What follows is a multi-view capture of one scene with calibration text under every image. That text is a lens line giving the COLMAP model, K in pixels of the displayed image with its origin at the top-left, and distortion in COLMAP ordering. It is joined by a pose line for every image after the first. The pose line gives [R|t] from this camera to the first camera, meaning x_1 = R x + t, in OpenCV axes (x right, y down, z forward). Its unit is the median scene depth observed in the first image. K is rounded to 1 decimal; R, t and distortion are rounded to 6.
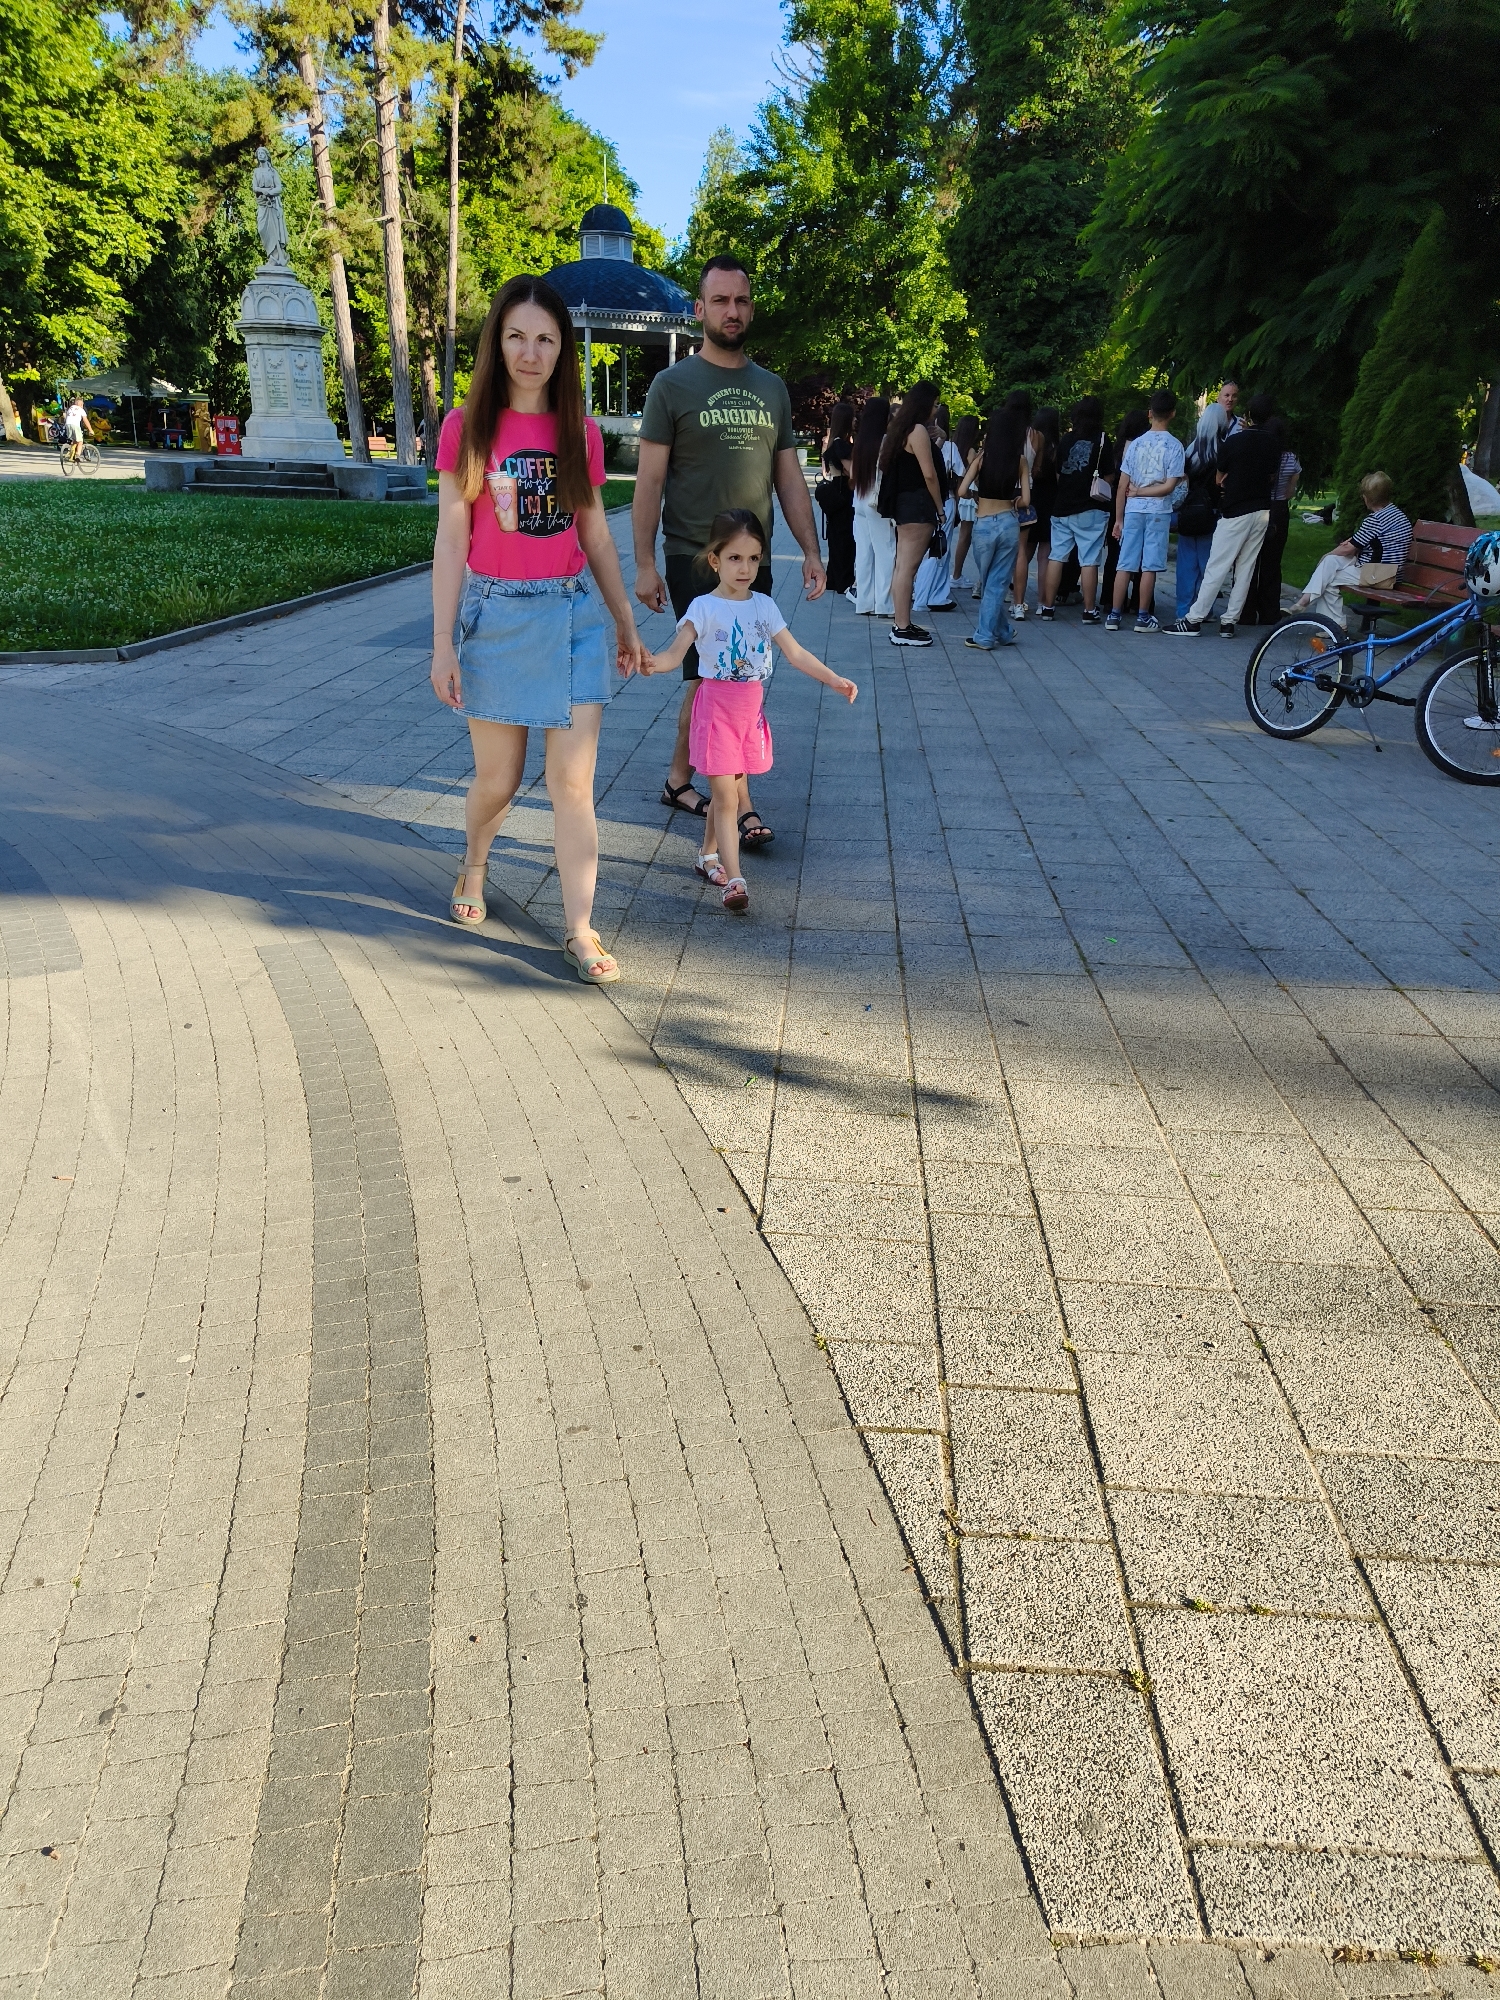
lens RADIAL K [[1372.7, 0, 760.3], [0, 1372.7, 1006.4], [0, 0, 1]] dist [0.003612, 0.000008]
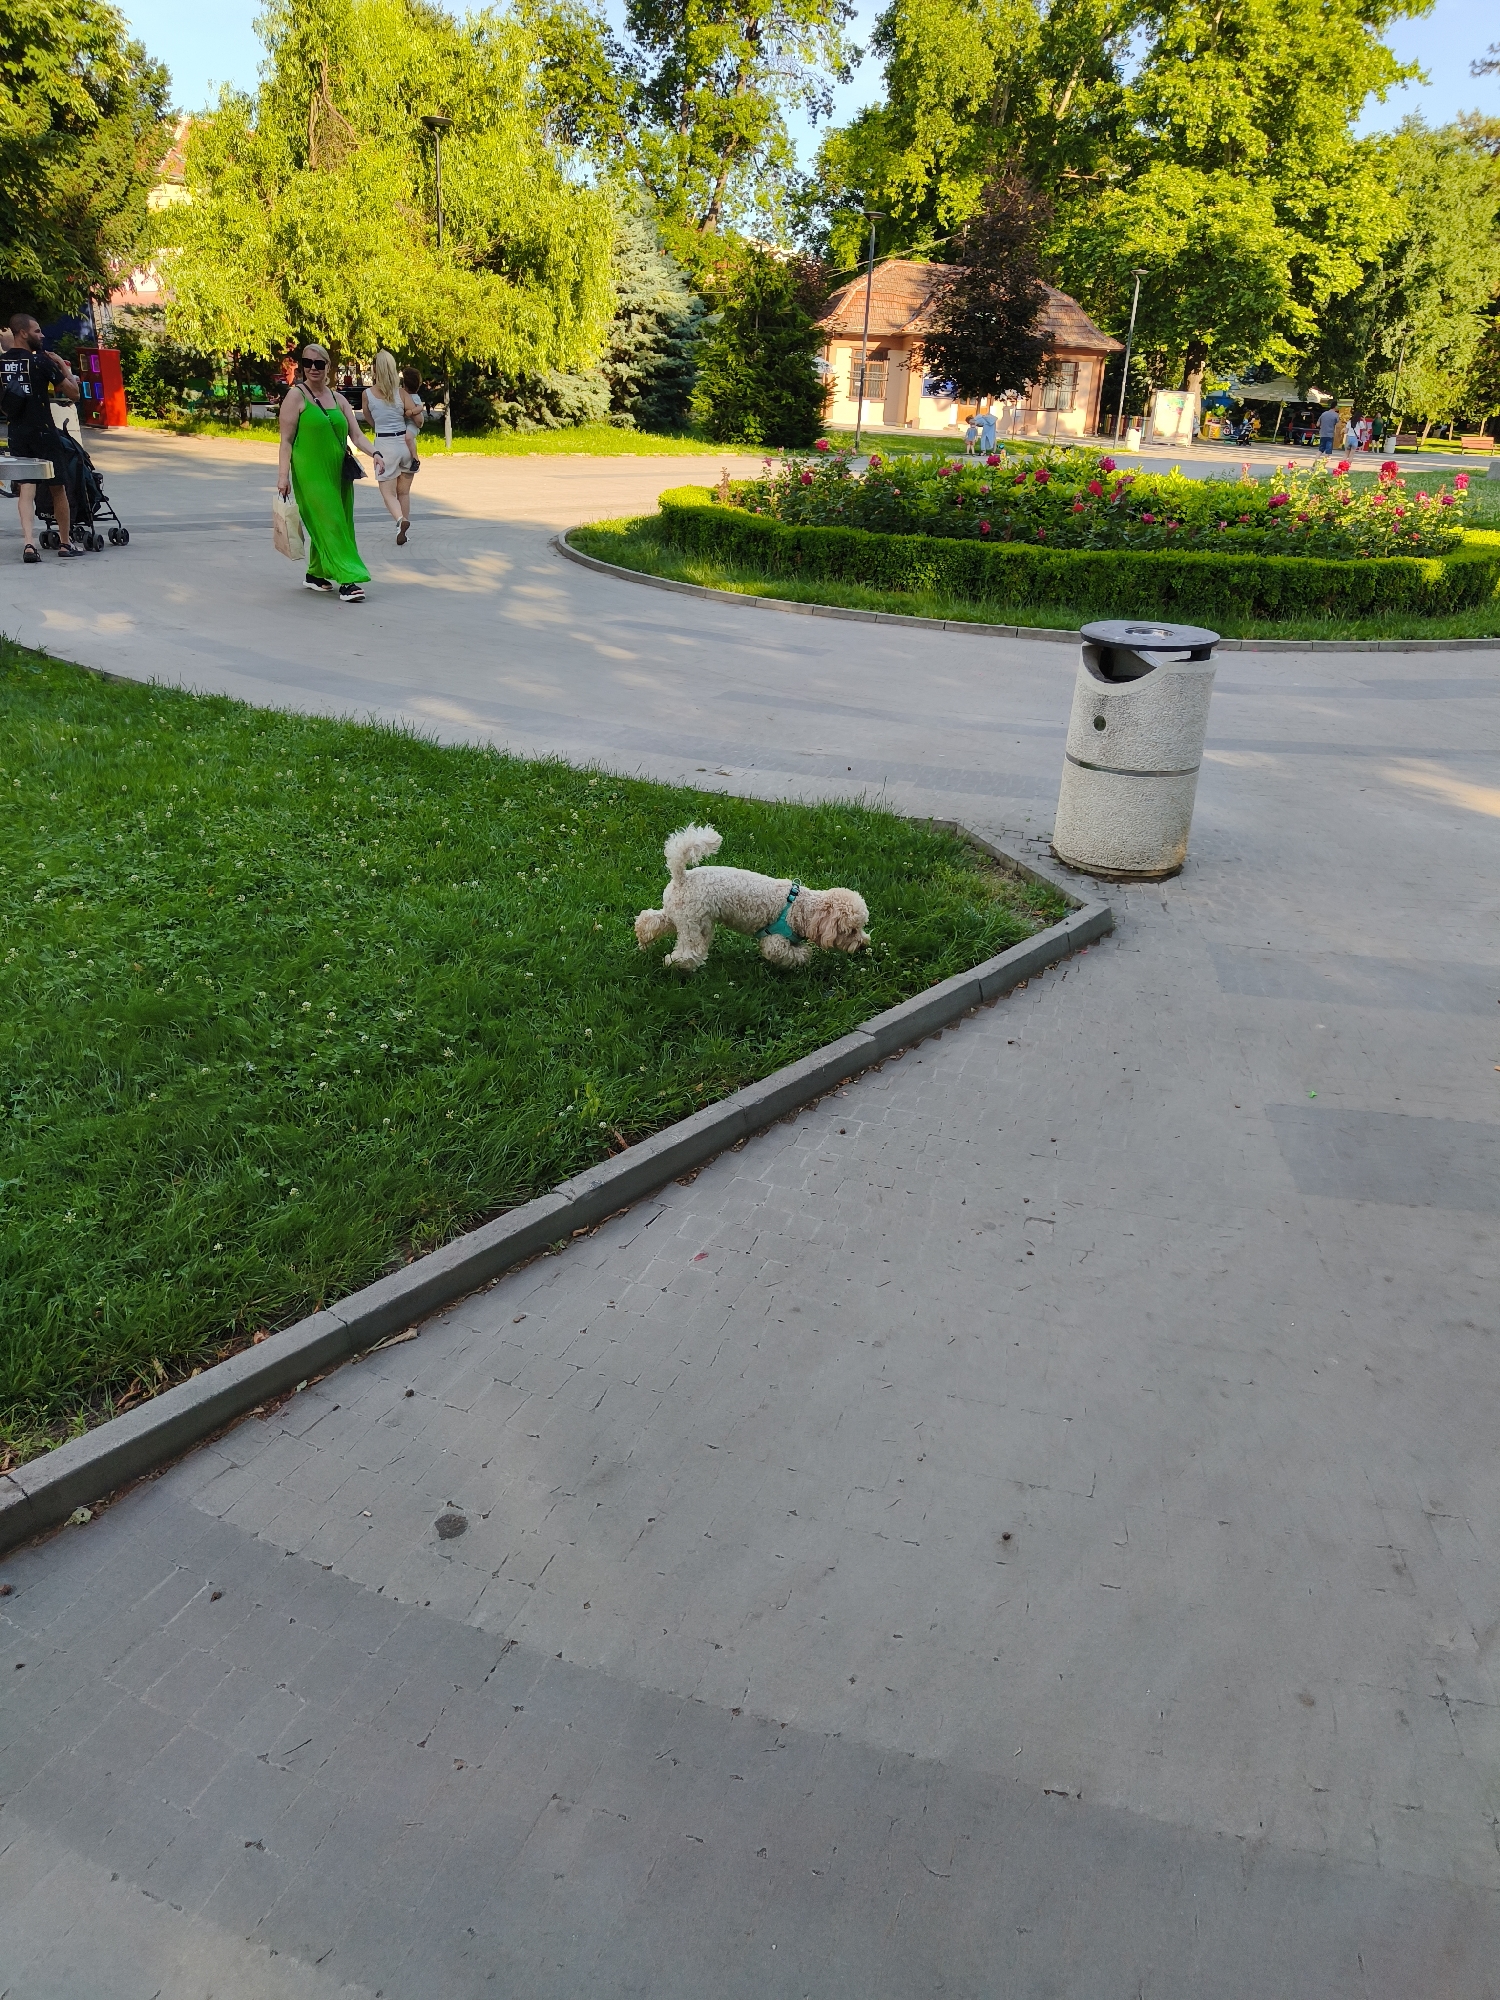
lens RADIAL K [[1372.7, 0, 760.3], [0, 1372.7, 1006.4], [0, 0, 1]] dist [0.003612, 0.000008]
pose [[0.812173, 0.238553, -0.532416, -0.067502], [-0.235810, 0.968945, 0.074427, 0.124242], [0.533637, 0.065101, 0.843204, -0.313965]]
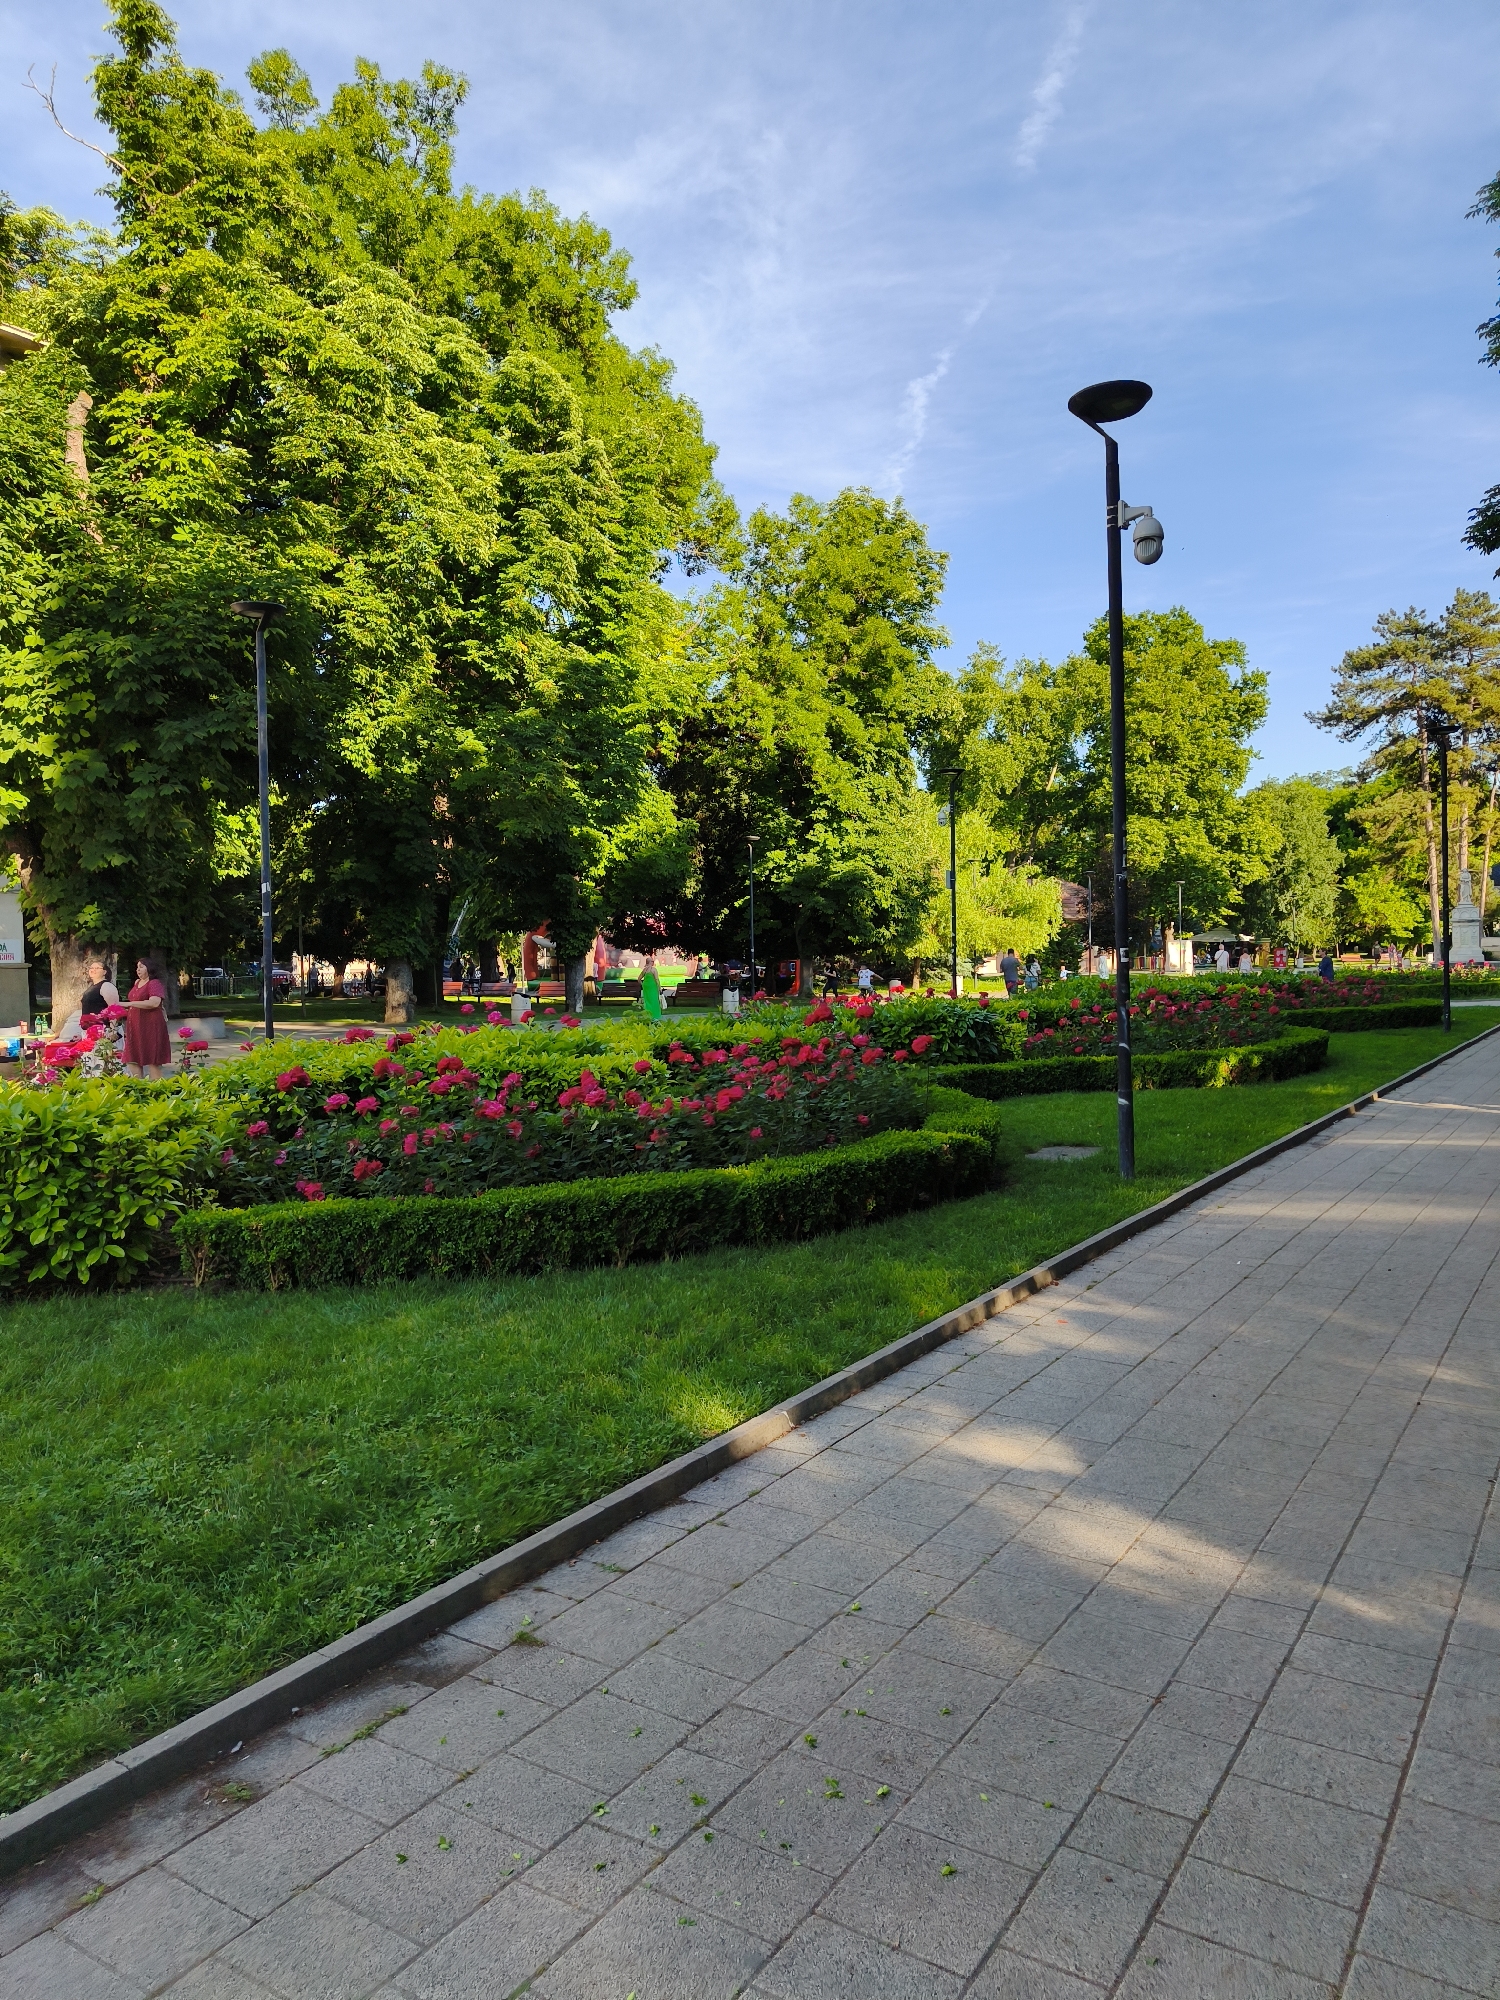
lens RADIAL K [[1372.7, 0, 760.3], [0, 1372.7, 1006.4], [0, 0, 1]] dist [0.003612, 0.000008]
pose [[0.865917, -0.034835, -0.498972, -0.087728], [-0.143205, 0.938547, -0.314041, 0.399473], [0.479249, 0.343389, 0.807716, -0.987211]]
